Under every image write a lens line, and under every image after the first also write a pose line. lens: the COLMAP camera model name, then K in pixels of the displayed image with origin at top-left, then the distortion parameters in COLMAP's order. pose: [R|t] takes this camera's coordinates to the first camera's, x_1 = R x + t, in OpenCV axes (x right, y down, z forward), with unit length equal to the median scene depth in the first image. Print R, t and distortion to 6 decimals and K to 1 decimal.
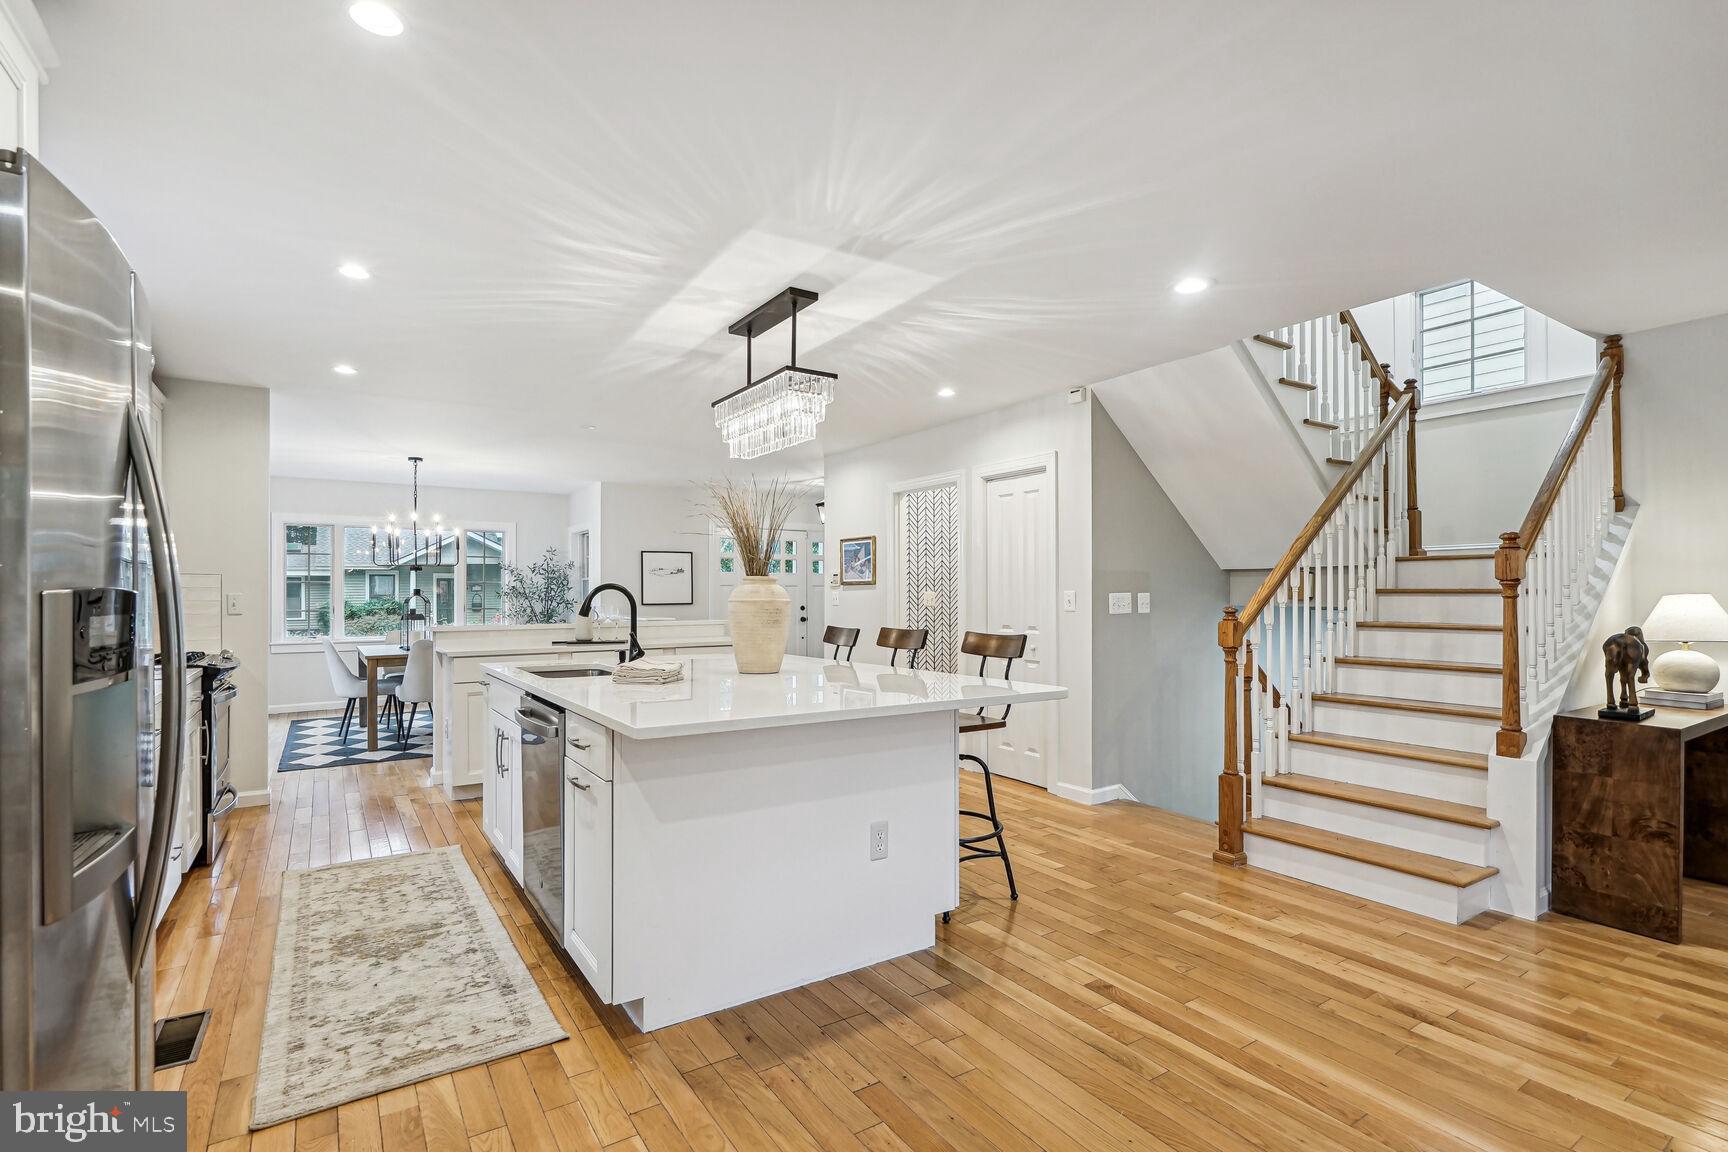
lens RADIAL K [[812.1, 0, 852.2], [0, 812.1, 591.4], [0, 0, 1]] dist [0.000231, 0.000260]
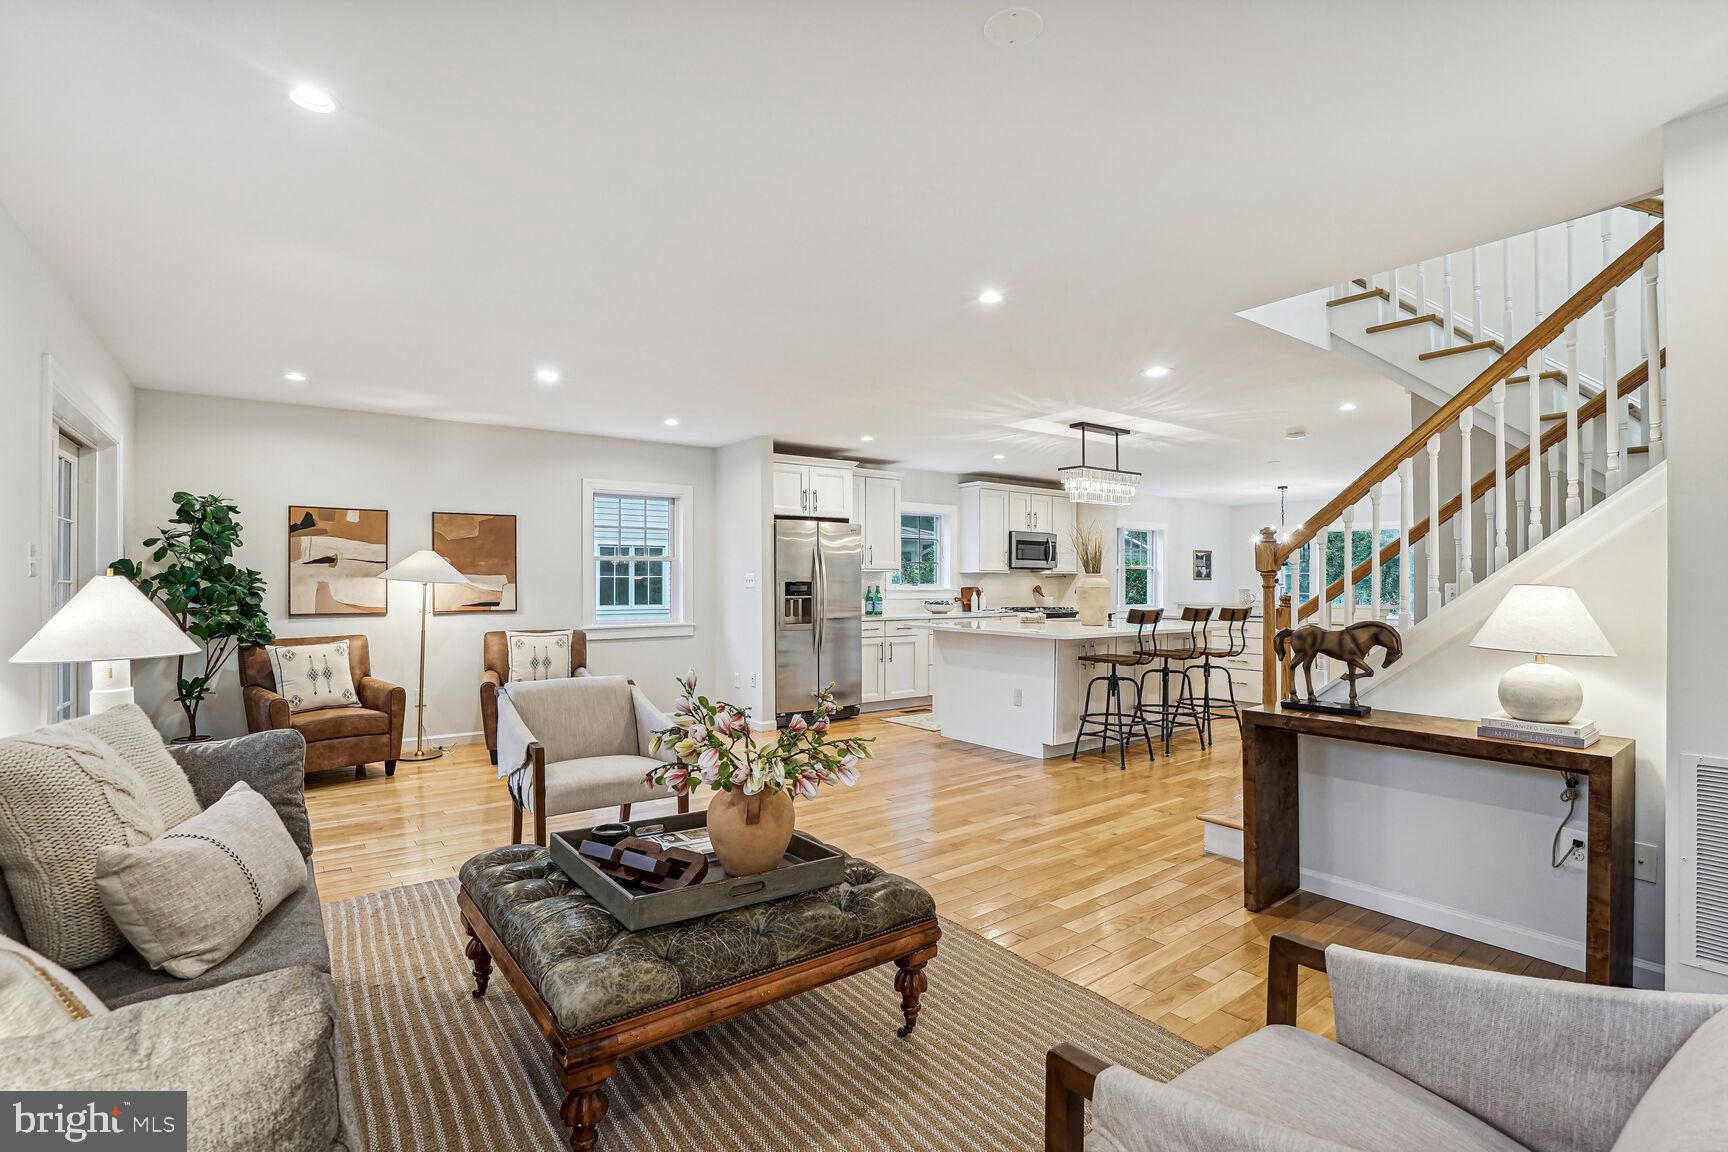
lens RADIAL K [[810.9, 0, 864.0], [0, 810.9, 576.0], [0, 0, 1]] dist [-0.047540, 0.000157]
pose [[0.072765, -0.004775, -0.997338, 1.522004], [0.000672, 0.999989, -0.004739, -0.003855], [0.997349, -0.000325, 0.072767, 0.308725]]
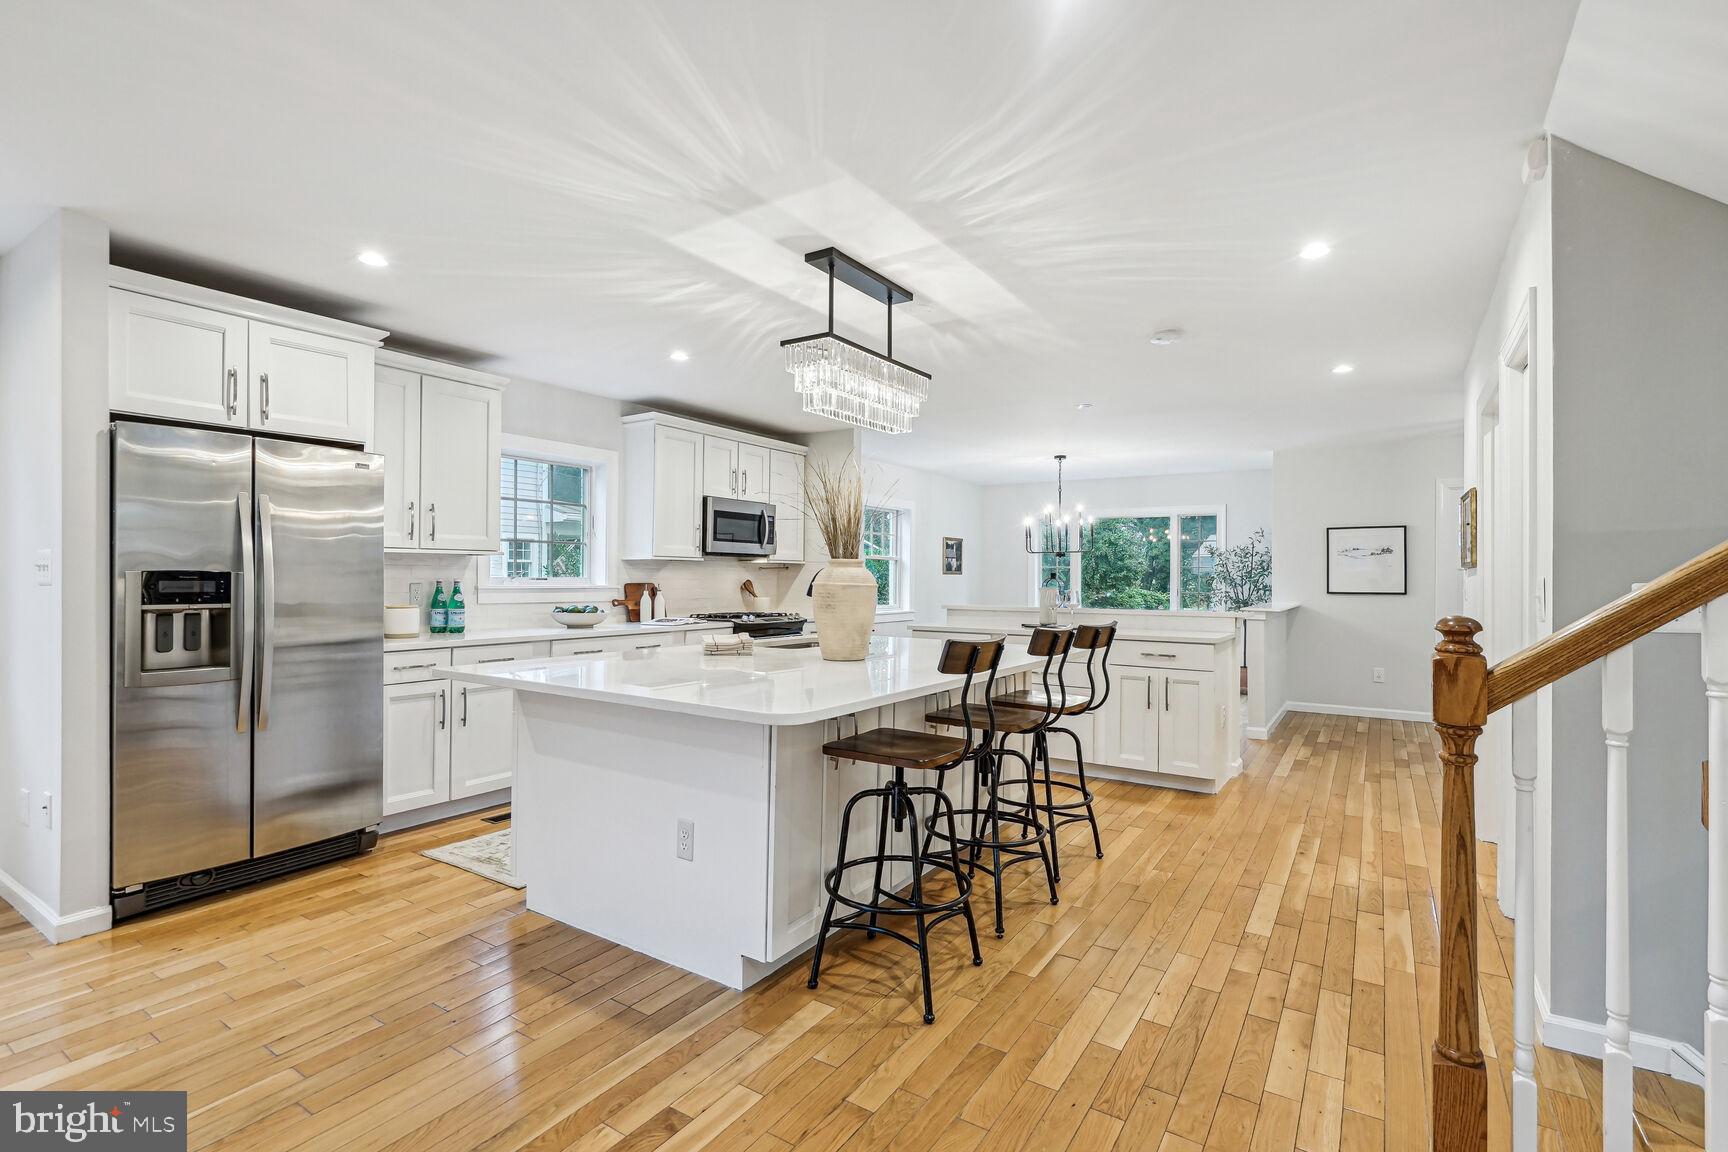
lens RADIAL K [[799.4, 0, 864.0], [0, 799.4, 576.0], [0, 0, 1]] dist [-0.004074, 0.000188]
pose [[0.405038, 0.004411, -0.914289, 0.679255], [-0.005763, 0.999981, 0.002272, -0.000589], [0.914282, 0.004349, 0.405056, 0.576204]]
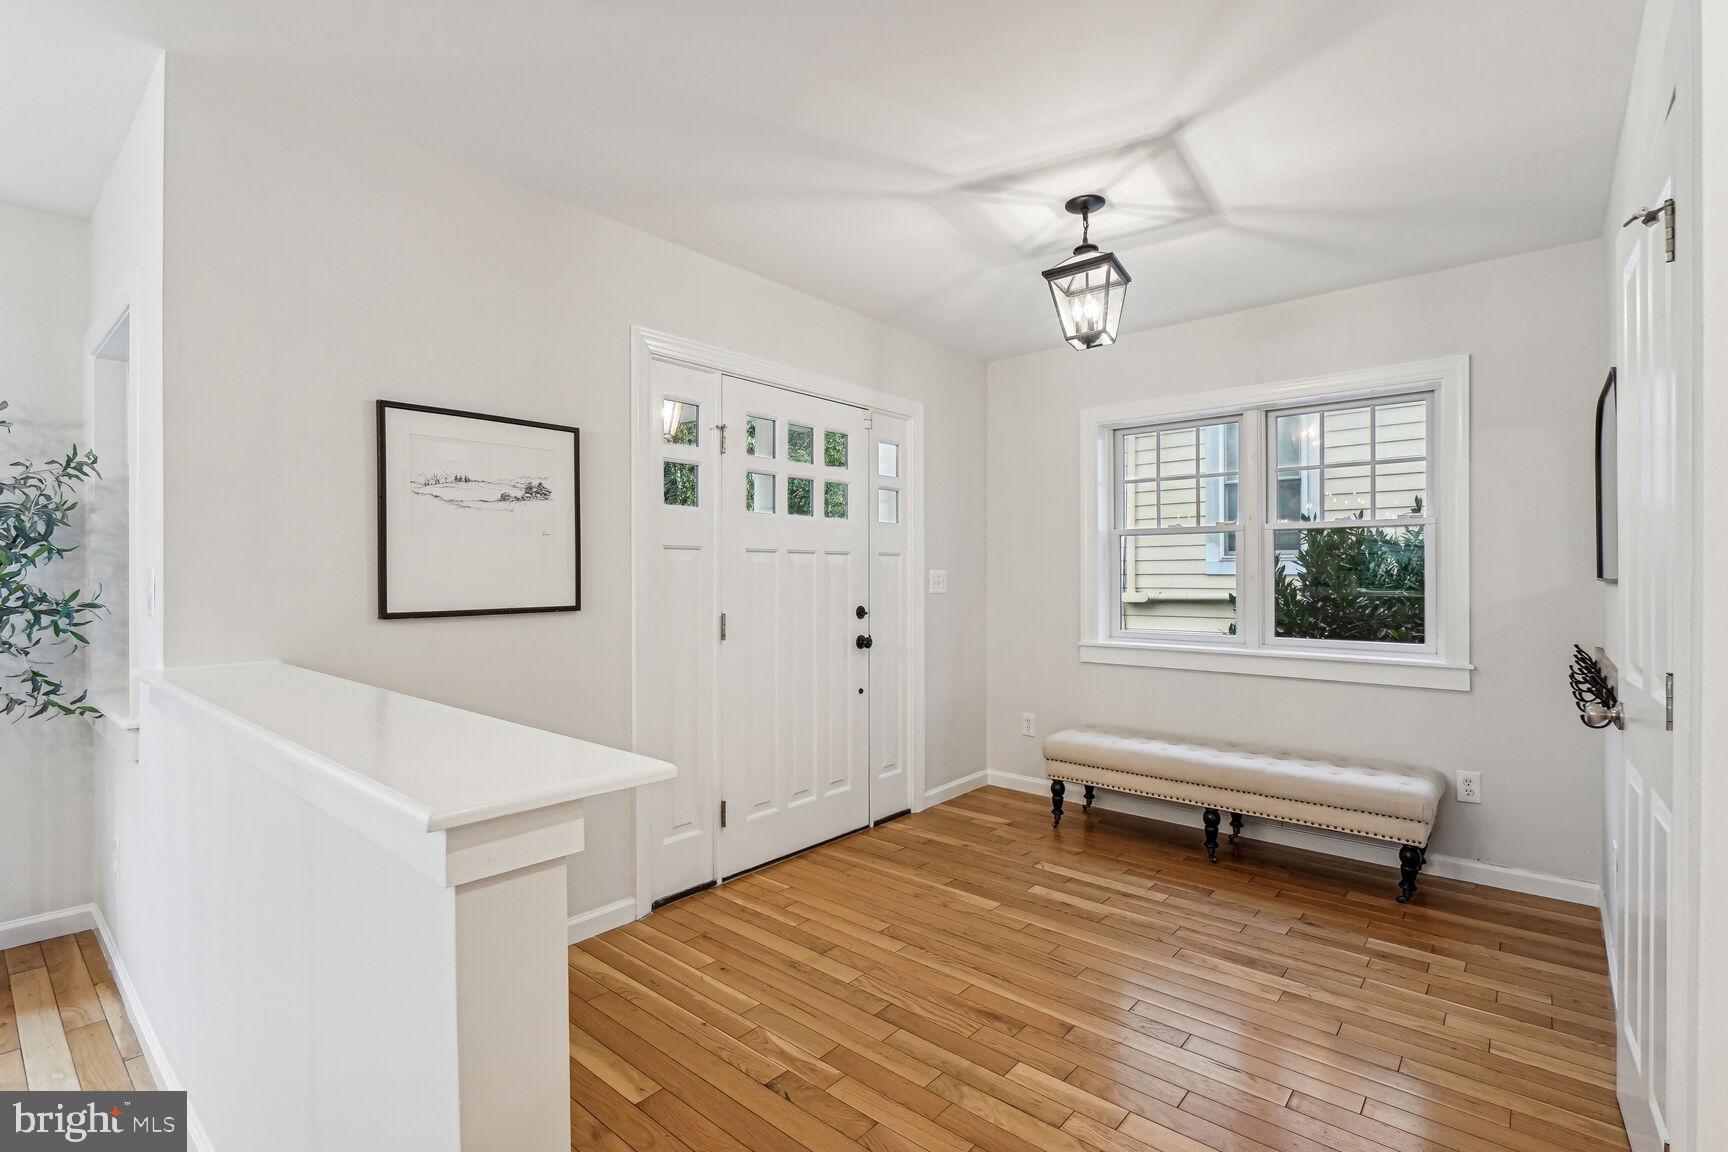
lens RADIAL K [[799.4, 0, 864.0], [0, 799.4, 576.0], [0, 0, 1]] dist [-0.004074, 0.000188]
pose [[0.959061, 0.000399, 0.283198, -0.438410], [-0.001674, 0.999990, 0.004260, 0.005406], [-0.283193, -0.004559, 0.959052, 1.705314]]
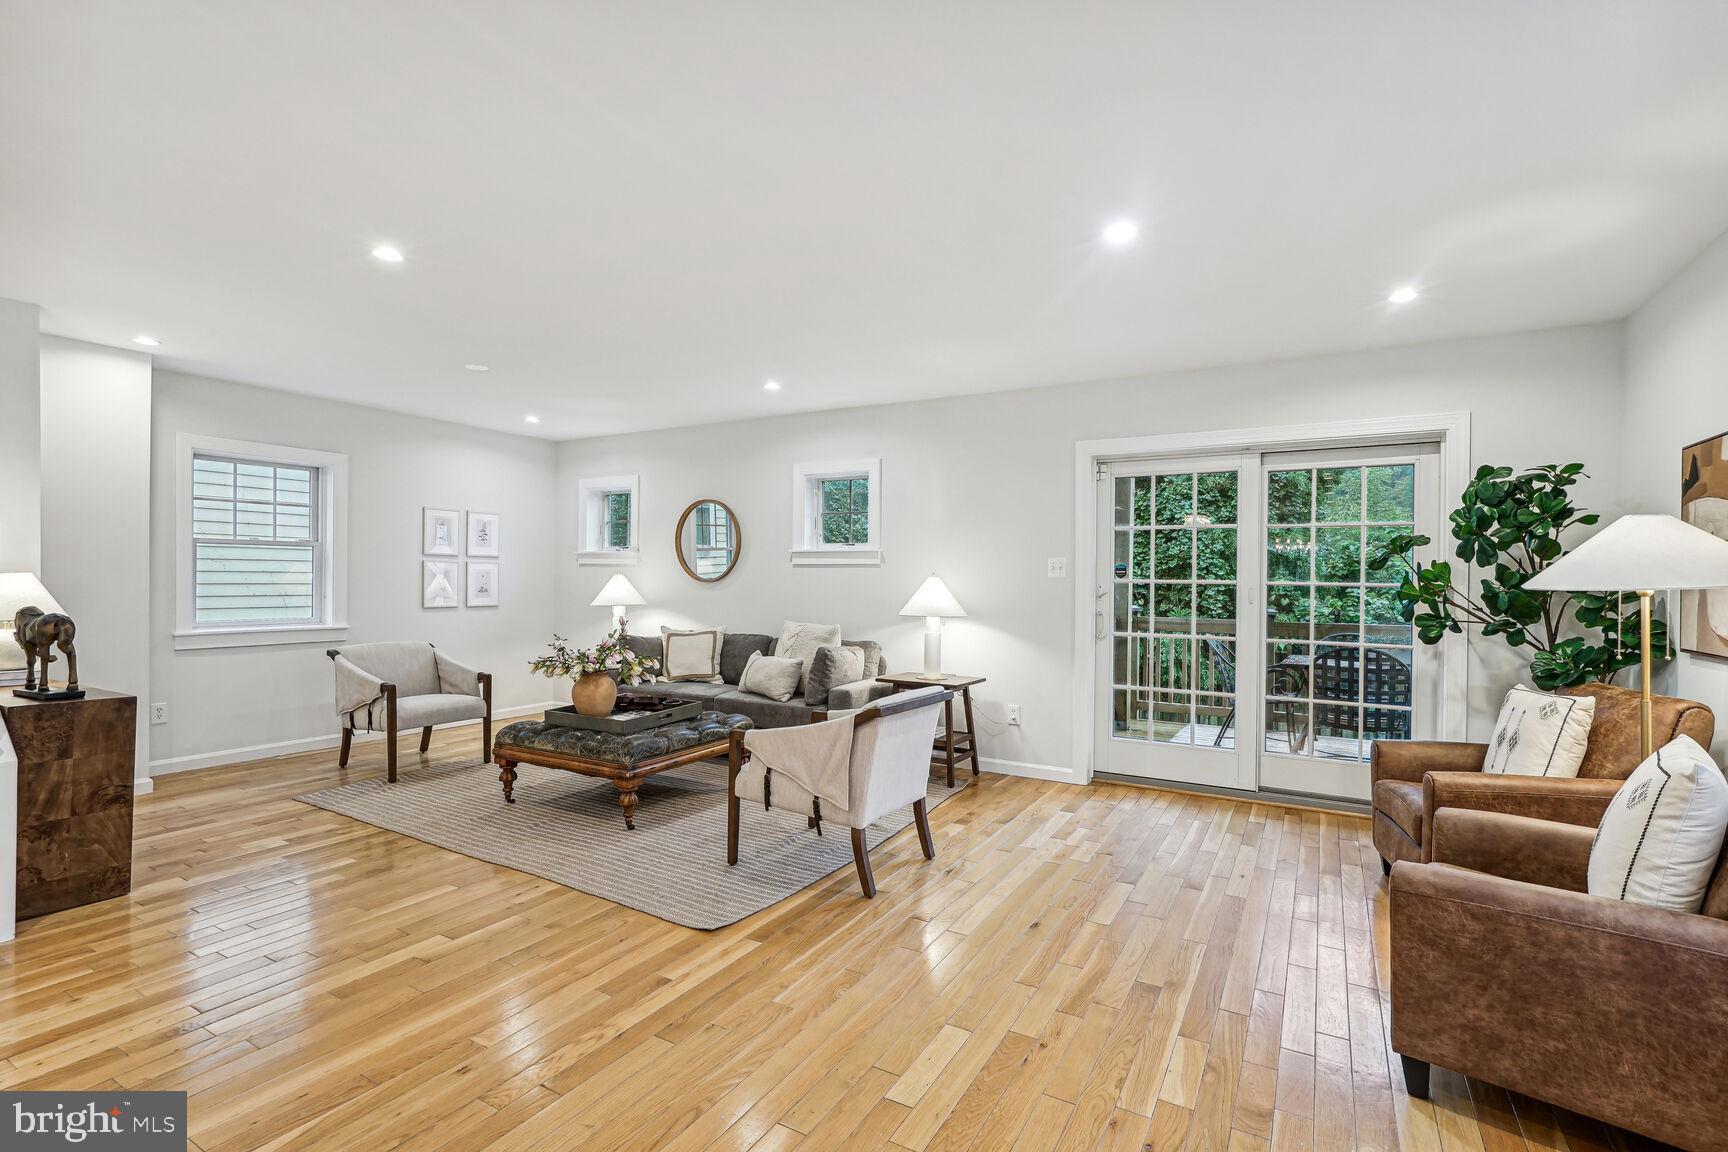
lens RADIAL K [[799.4, 0, 864.0], [0, 799.4, 576.0], [0, 0, 1]] dist [-0.004074, 0.000188]
pose [[-0.451023, -0.002331, 0.892509, -0.289735], [-0.013214, 0.999904, -0.004066, -0.001650], [-0.892414, -0.013628, -0.451011, 0.451979]]
